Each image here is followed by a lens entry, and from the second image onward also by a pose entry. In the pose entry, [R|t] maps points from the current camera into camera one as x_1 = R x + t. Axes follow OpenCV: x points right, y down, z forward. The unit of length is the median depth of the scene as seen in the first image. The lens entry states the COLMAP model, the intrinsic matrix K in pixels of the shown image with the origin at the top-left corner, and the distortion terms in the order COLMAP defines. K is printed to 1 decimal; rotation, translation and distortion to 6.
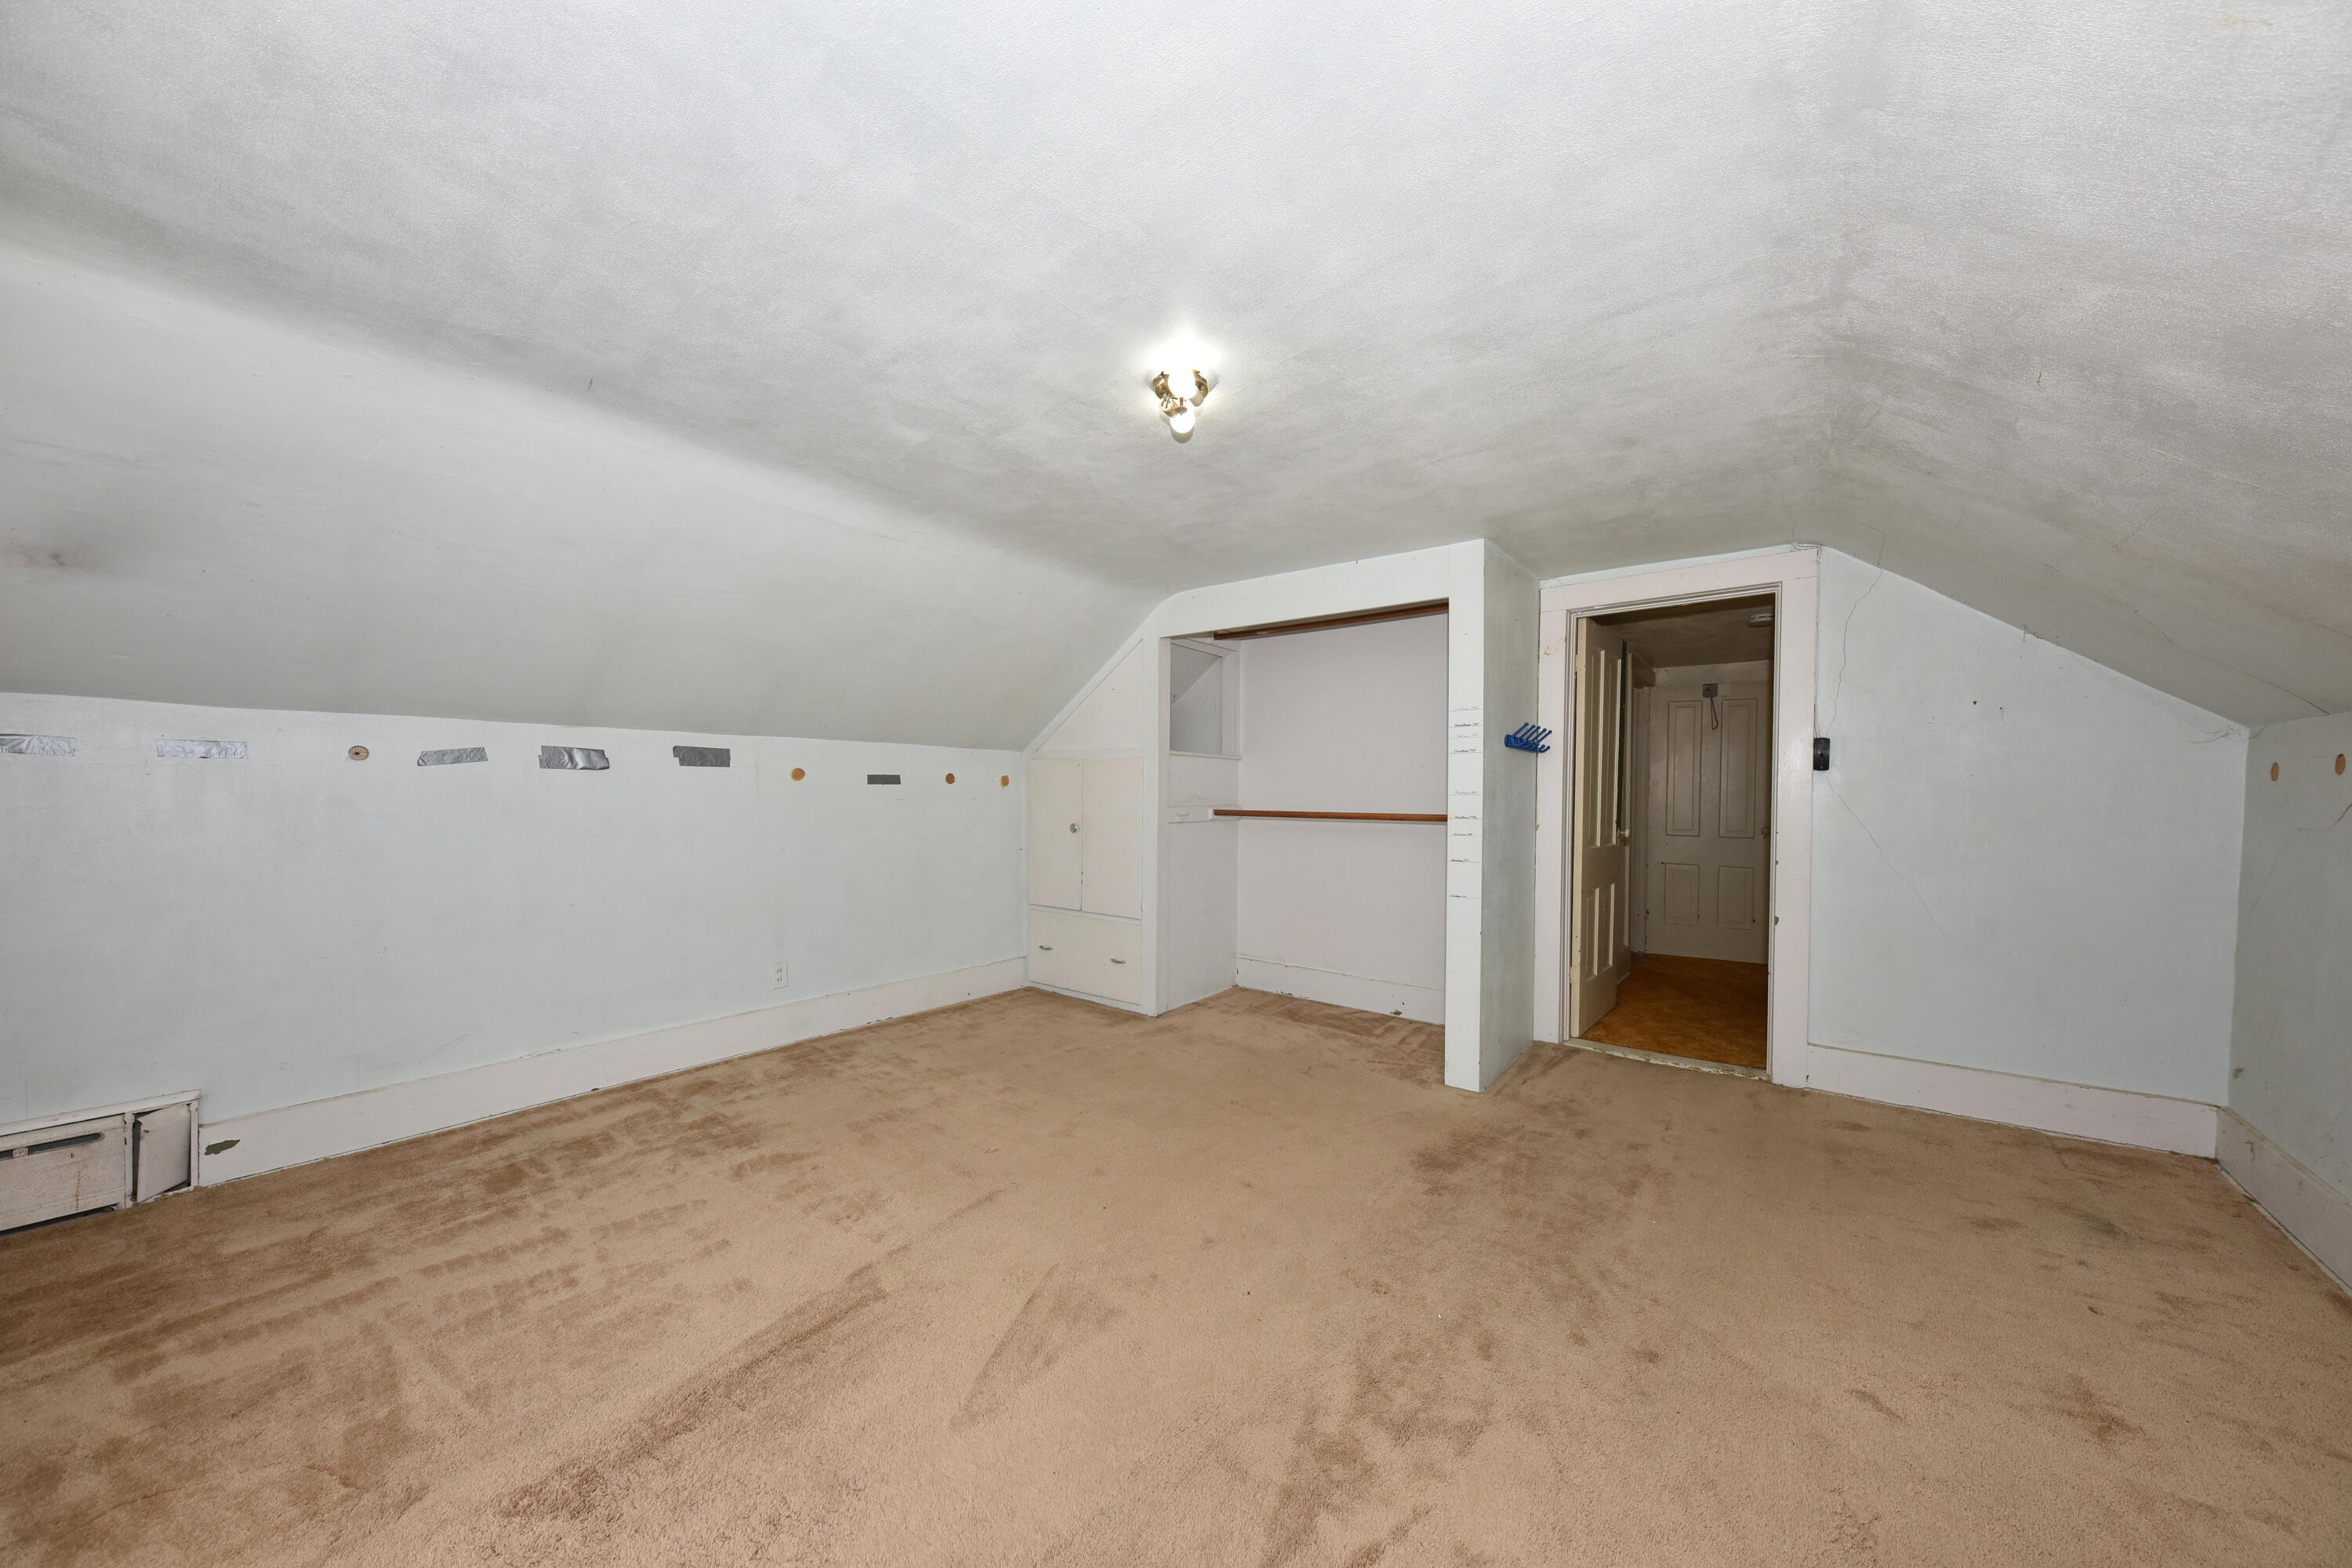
lens RADIAL K [[803.9, 0, 1188.7], [0, 803.9, 798.1], [0, 0, 1]] dist [-0.003293, -0.000431]
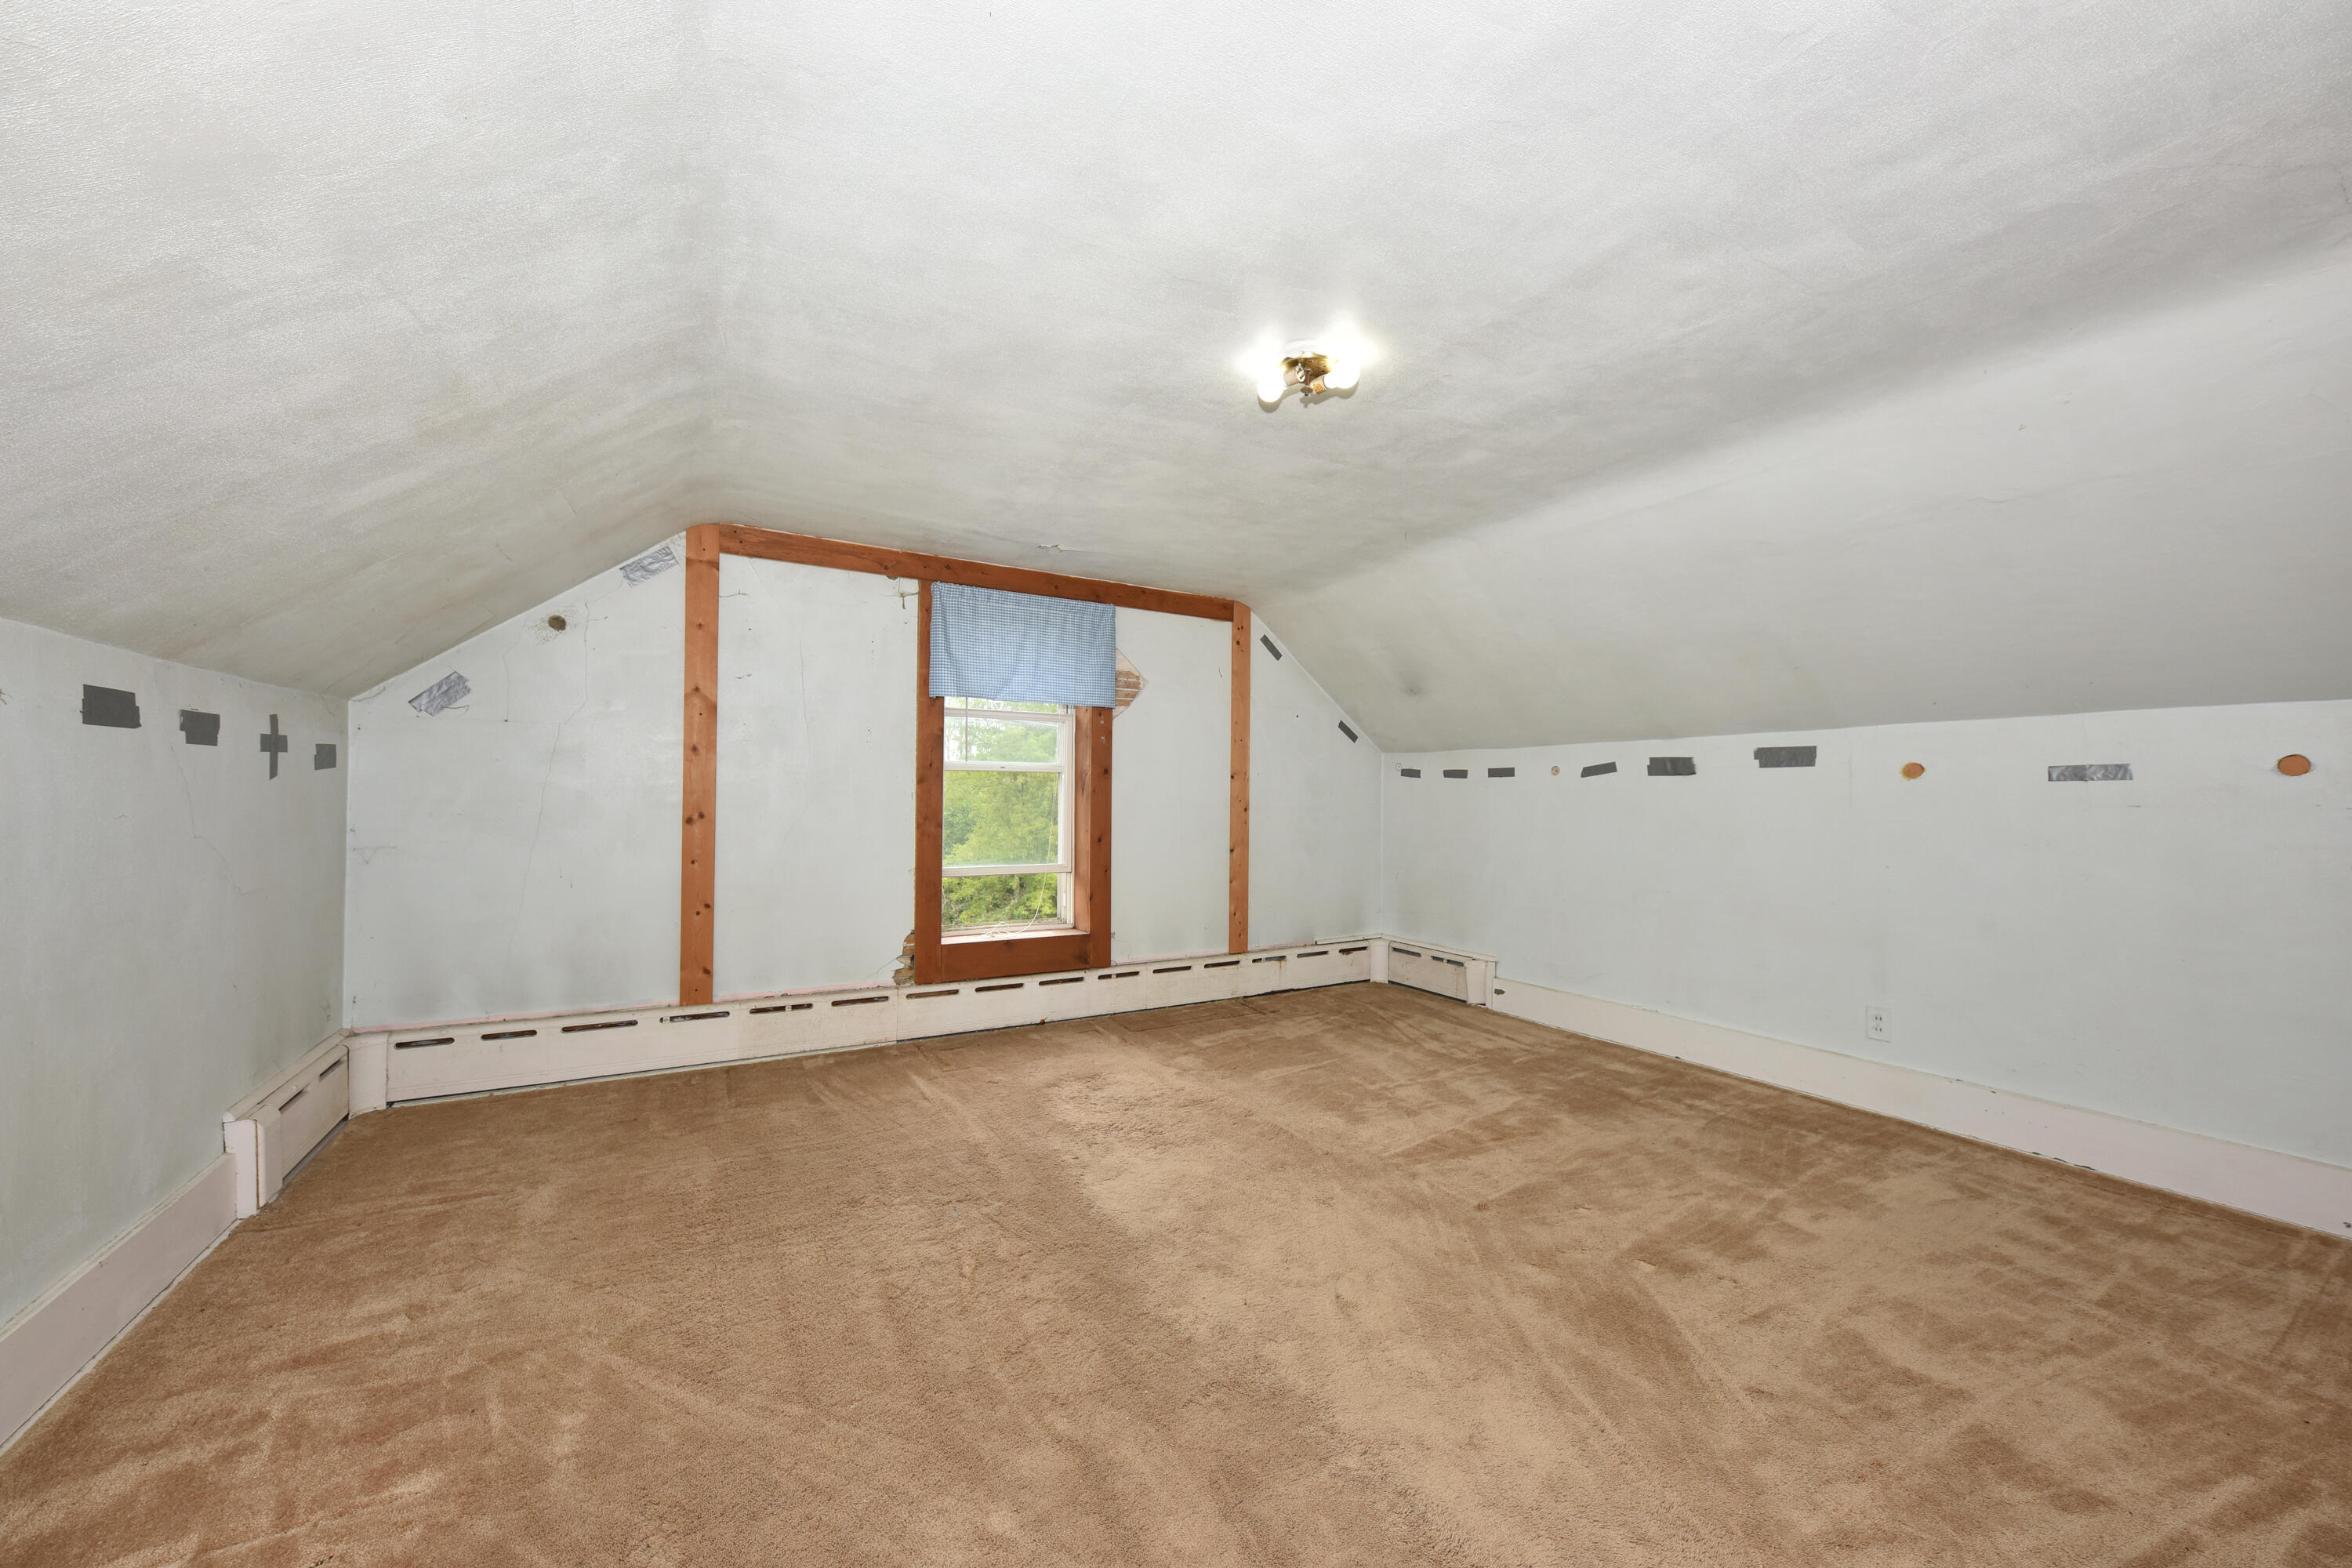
lens RADIAL K [[855.8, 0, 1187.8], [0, 855.8, 783.1], [0, 0, 1]] dist [0.002954, -0.000225]
pose [[-0.380612, -0.032731, -0.924155, 0.664502], [-0.023370, 0.999395, -0.025772, 0.023810], [0.924439, 0.011788, -0.381147, 0.836839]]
